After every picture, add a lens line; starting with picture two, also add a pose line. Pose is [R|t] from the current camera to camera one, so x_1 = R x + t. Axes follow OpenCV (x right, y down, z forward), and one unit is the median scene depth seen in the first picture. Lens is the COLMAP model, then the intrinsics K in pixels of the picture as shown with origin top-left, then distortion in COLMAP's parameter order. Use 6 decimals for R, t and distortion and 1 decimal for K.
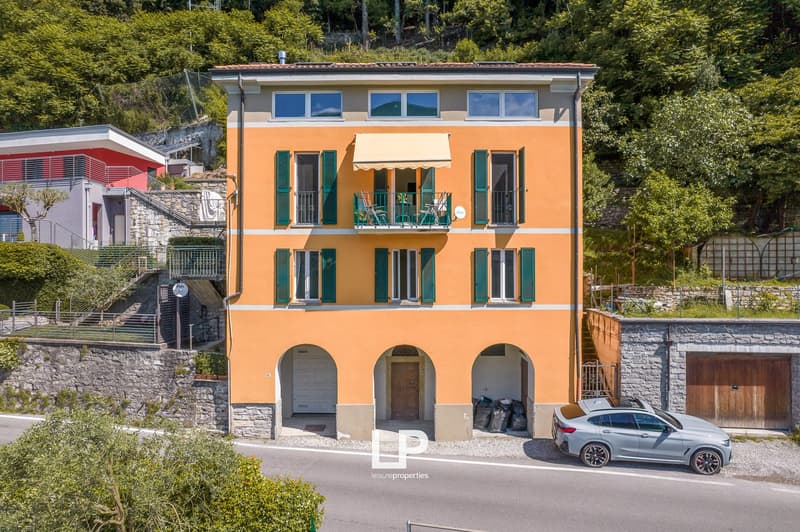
lens RADIAL K [[516.3, 0, 403.5], [0, 516.3, 266.2], [0, 0, 1]] dist [-0.083784, 0.079673]
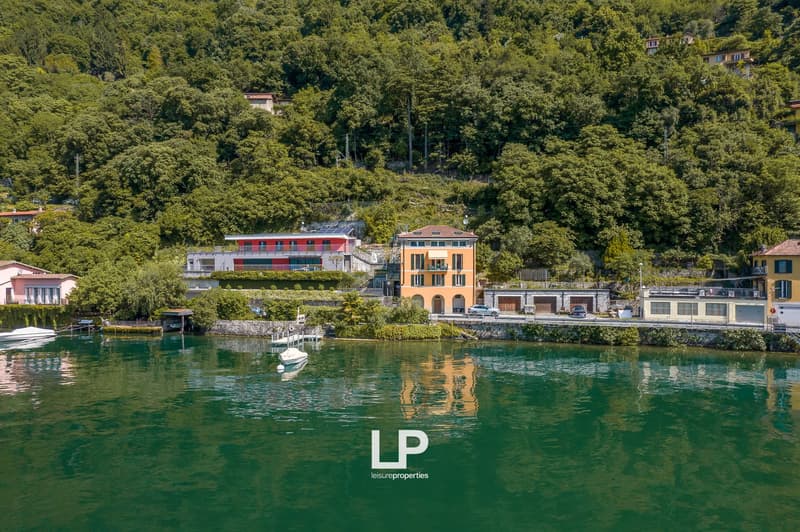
lens RADIAL K [[516.3, 0, 403.5], [0, 516.3, 266.2], [0, 0, 1]] dist [-0.083784, 0.079673]
pose [[0.999856, -0.000080, -0.016949, -0.237932], [0.000117, 0.999998, 0.002158, -0.119467], [0.016948, -0.002160, 0.999854, -3.778209]]
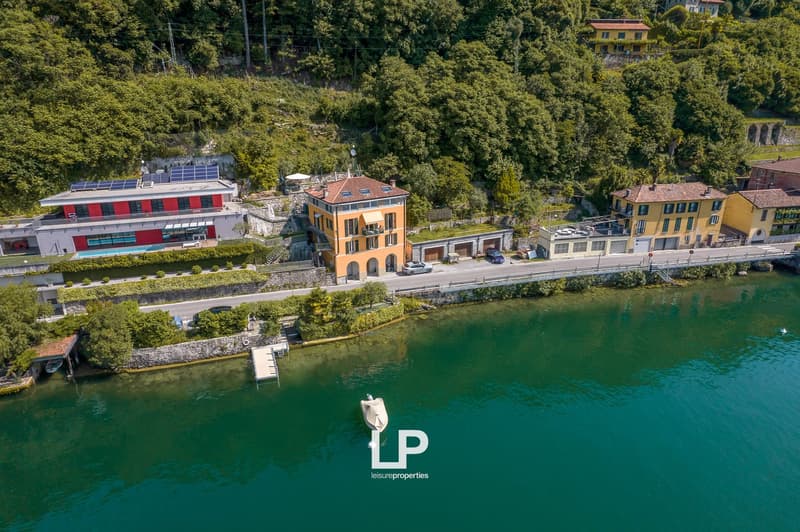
lens RADIAL K [[516.3, 0, 403.5], [0, 516.3, 266.2], [0, 0, 1]] dist [-0.083784, 0.079673]
pose [[0.846318, -0.182567, 0.500414, -2.028652], [-0.001977, 0.938349, 0.345683, -1.331055], [-0.532674, -0.293547, 0.793781, -2.738187]]
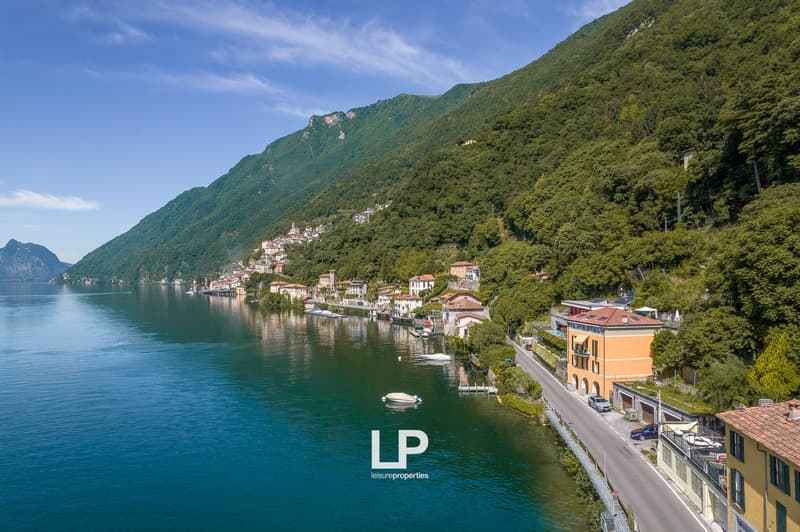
lens RADIAL K [[516.3, 0, 403.5], [0, 516.3, 266.2], [0, 0, 1]] dist [-0.083784, 0.079673]
pose [[0.183852, -0.019657, -0.982757, 4.466348], [0.008586, 0.999794, -0.018392, -0.831313], [0.982916, -0.005057, 0.183983, -1.588048]]
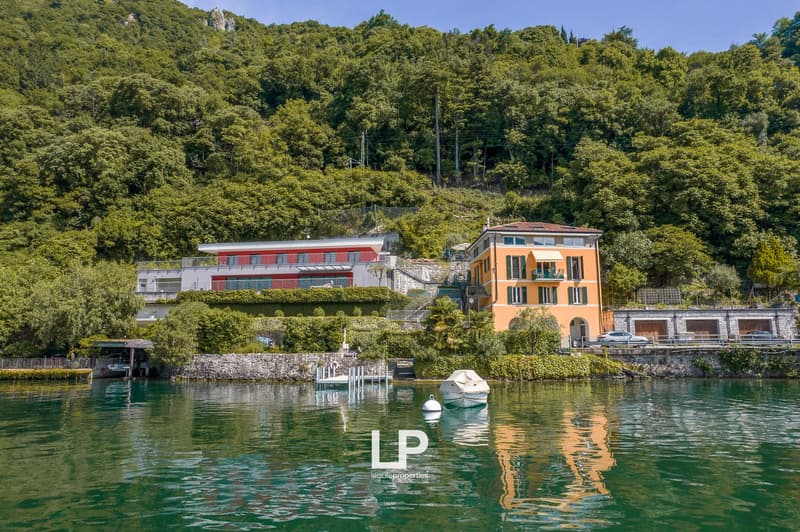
lens RADIAL K [[516.3, 0, 403.5], [0, 516.3, 266.2], [0, 0, 1]] dist [-0.083784, 0.079673]
pose [[0.994775, 0.015508, 0.100909, -1.185709], [0.001019, 0.986839, -0.161701, 0.347626], [-0.102089, 0.160959, 0.981667, -2.001324]]
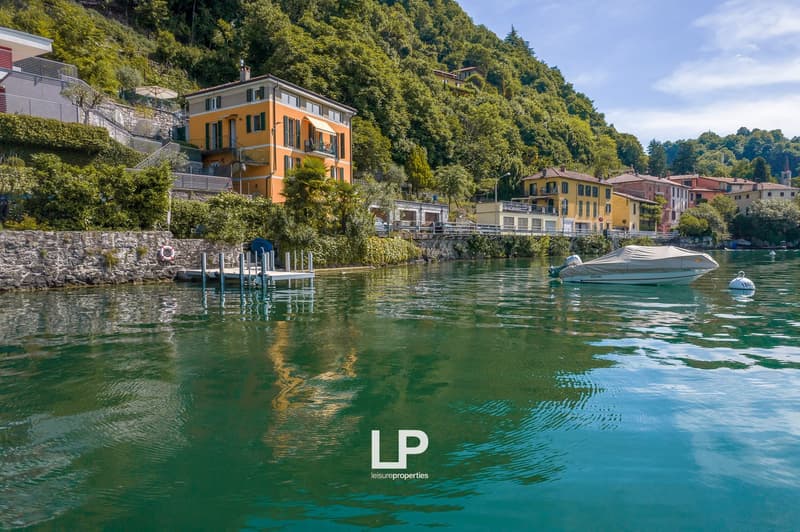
lens RADIAL K [[516.3, 0, 403.5], [0, 516.3, 266.2], [0, 0, 1]] dist [-0.083784, 0.079673]
pose [[0.457448, -0.040202, 0.888327, -2.201924], [0.002961, 0.999041, 0.043687, 0.396521], [-0.889231, -0.017354, 0.457129, -0.655573]]
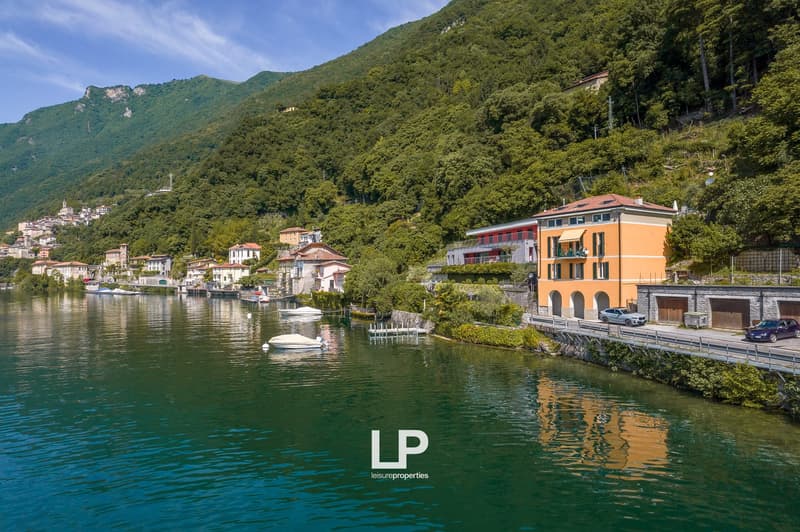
lens RADIAL K [[516.3, 0, 403.5], [0, 516.3, 266.2], [0, 0, 1]] dist [-0.083784, 0.079673]
pose [[0.537874, -0.017210, -0.842850, 2.248675], [0.010464, 0.999851, -0.013738, 0.022239], [0.842960, -0.001430, 0.537974, -1.805321]]
